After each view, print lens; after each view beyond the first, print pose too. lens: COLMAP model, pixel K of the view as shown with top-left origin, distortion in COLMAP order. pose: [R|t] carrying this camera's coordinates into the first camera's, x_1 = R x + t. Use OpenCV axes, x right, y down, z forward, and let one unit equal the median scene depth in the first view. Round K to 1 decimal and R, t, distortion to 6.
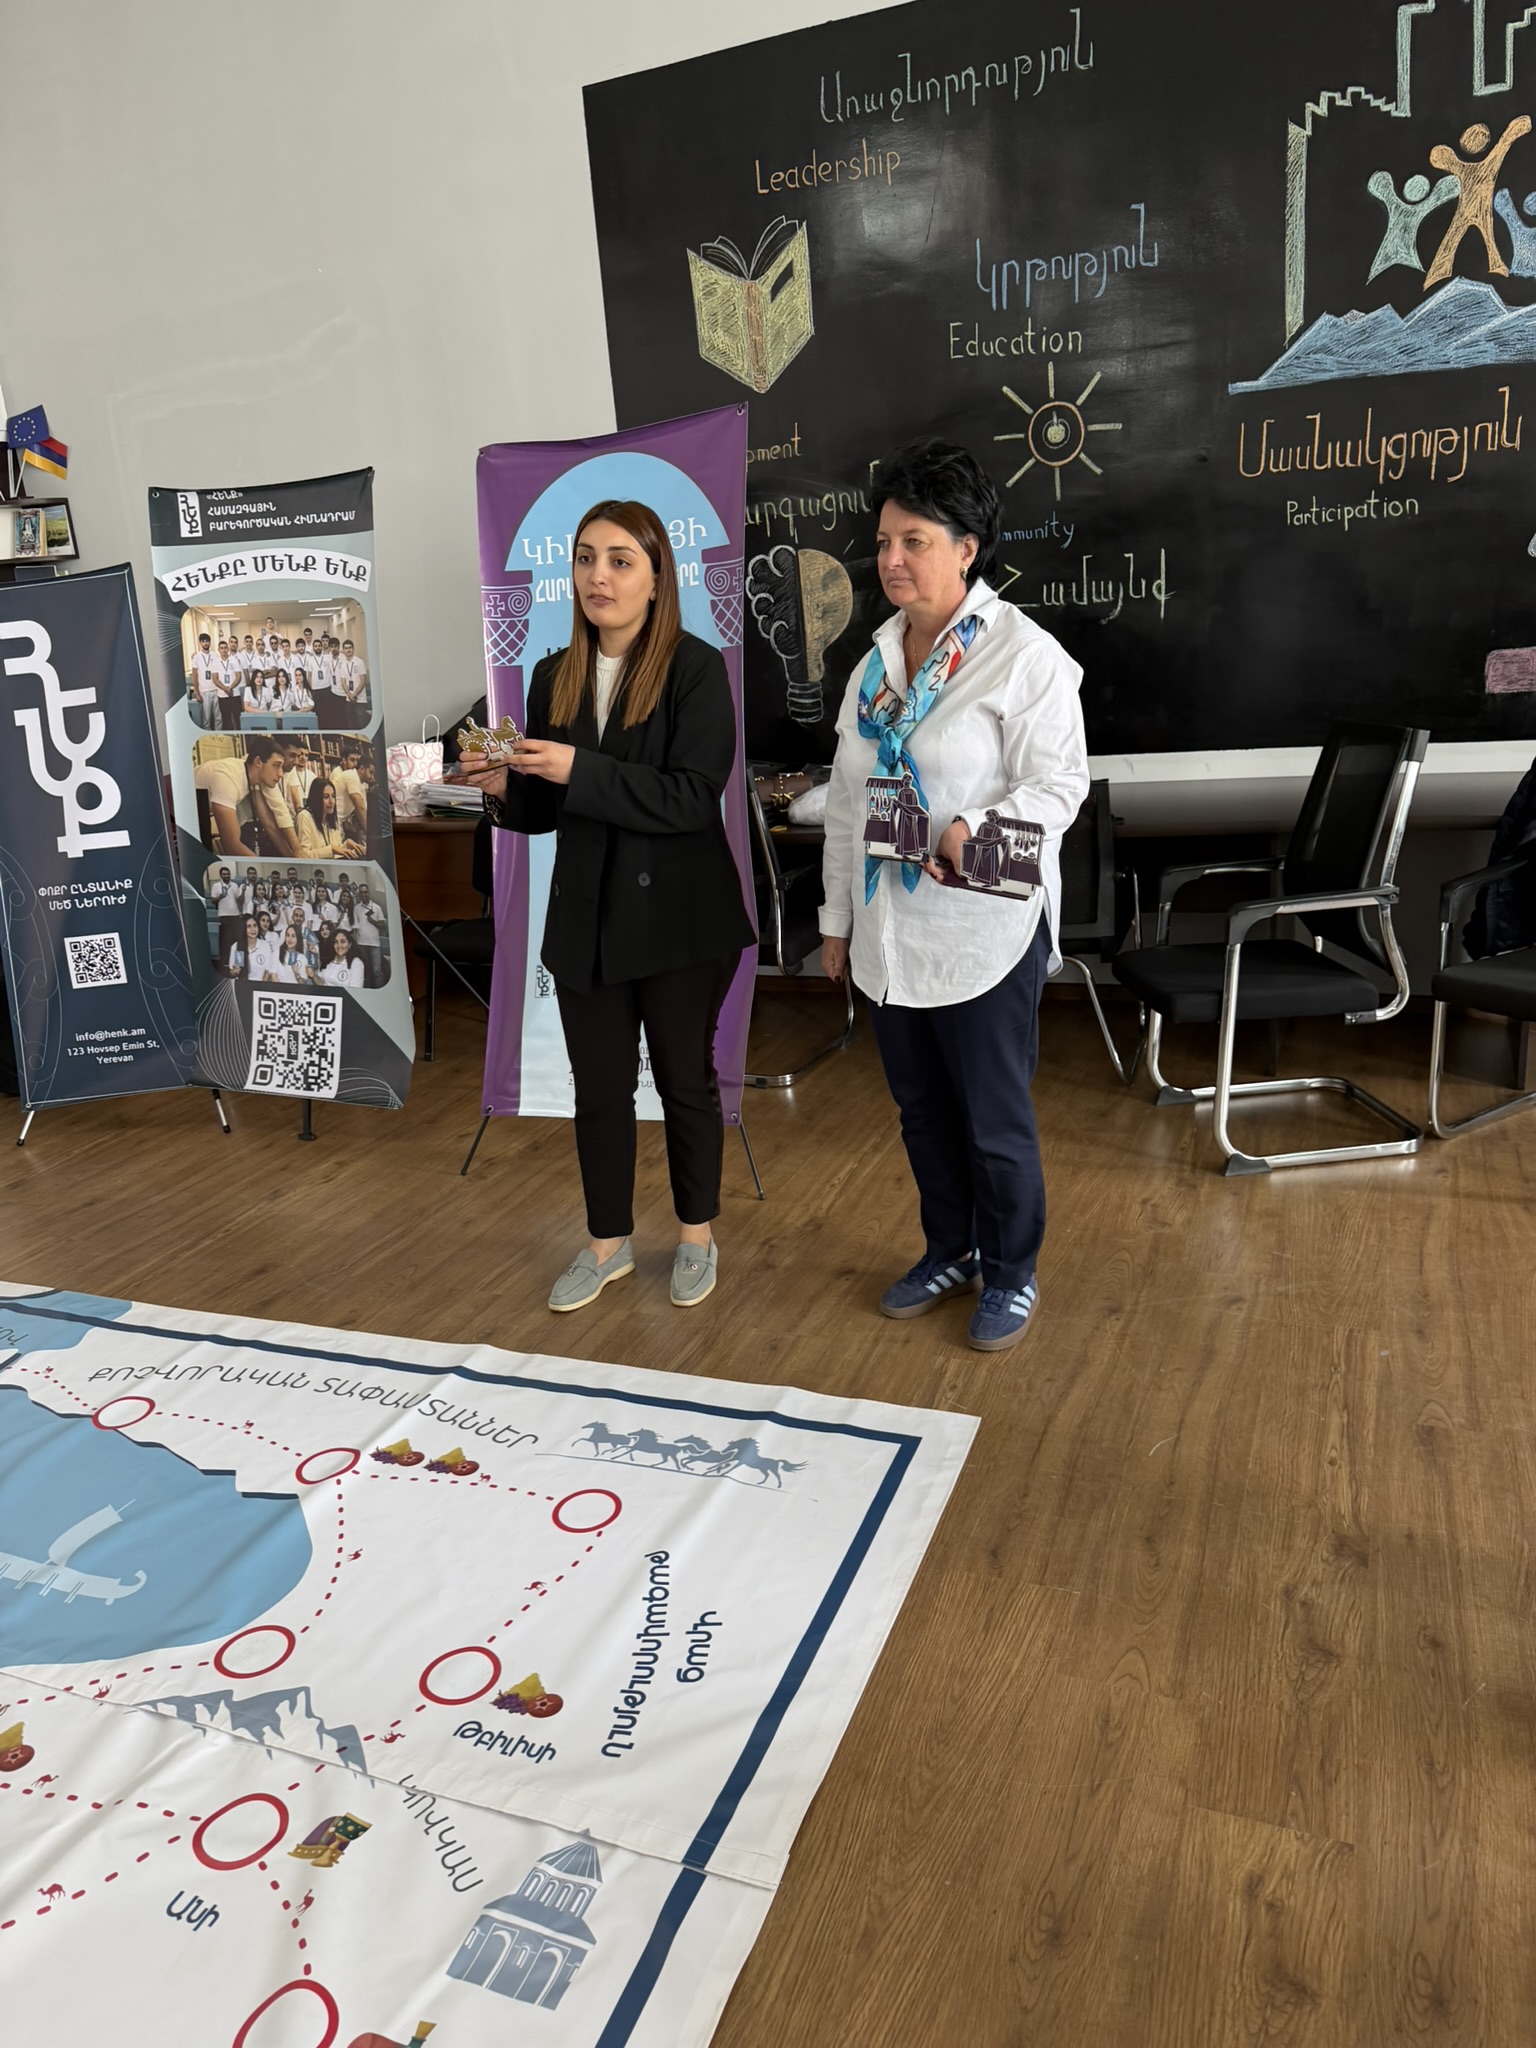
lens RADIAL K [[1441.8, 0, 755.8], [0, 1441.8, 1005.0], [0, 0, 1]] dist [-0.007153, 0.001395]
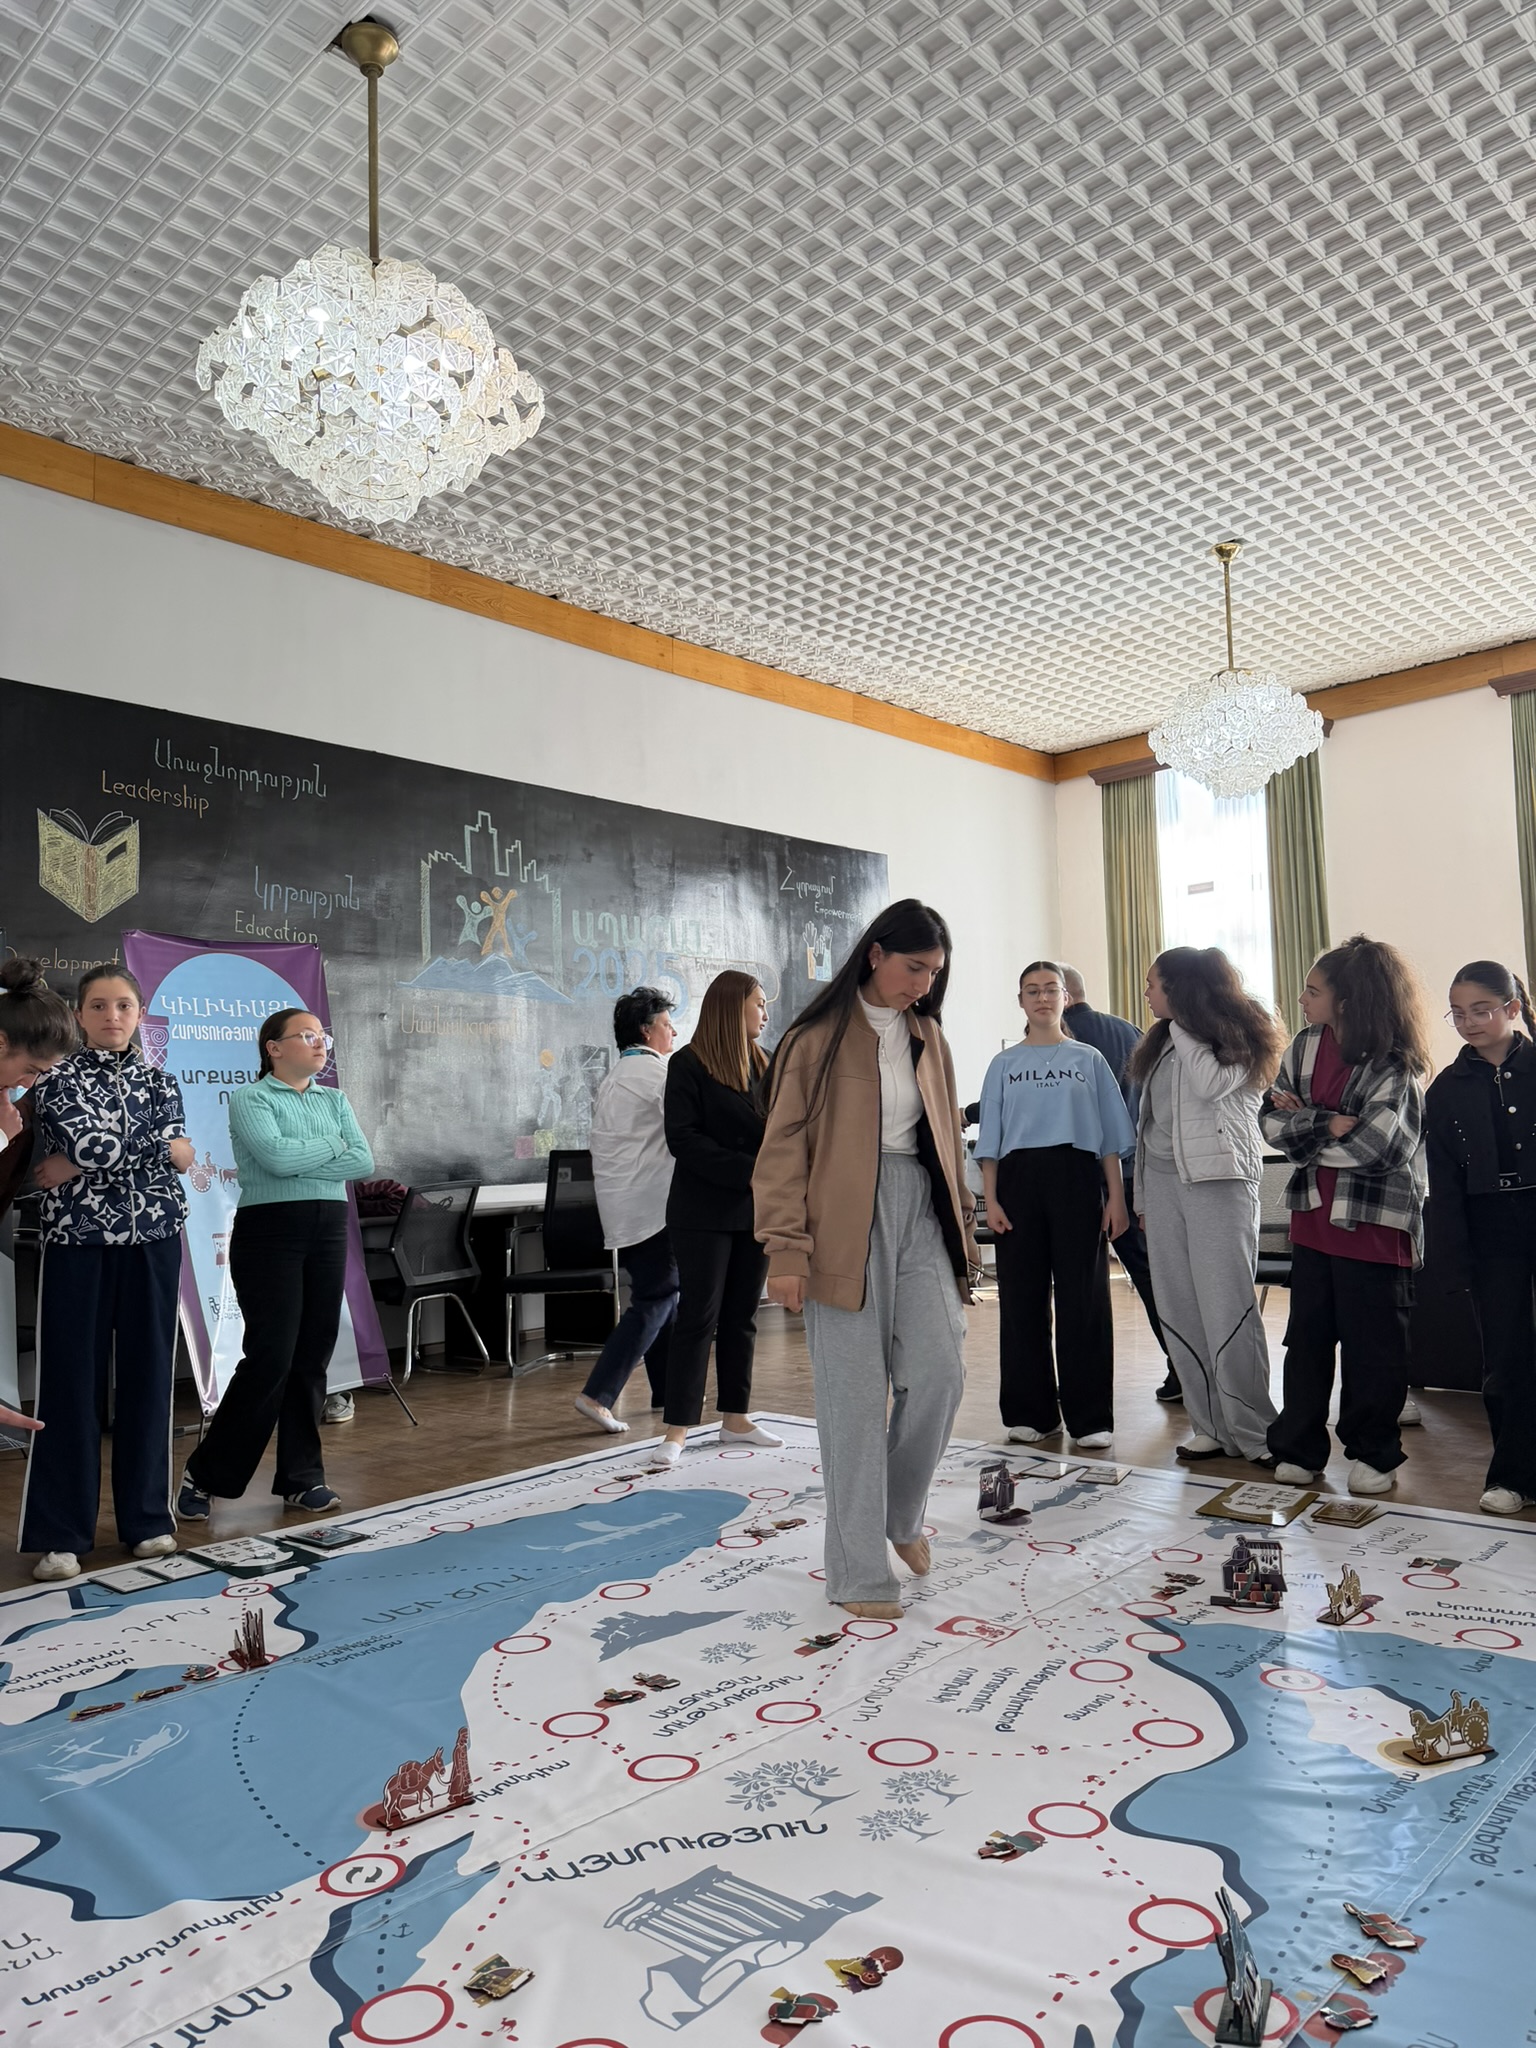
lens RADIAL K [[1464.3, 0, 771.9], [0, 1464.3, 985.2], [0, 0, 1]] dist [0.095604, -0.083836]
pose [[0.347246, 0.172919, 0.921694, -1.201825], [0.247823, 0.930991, -0.268030, 0.171934], [-0.904436, 0.321489, 0.280429, 0.088481]]
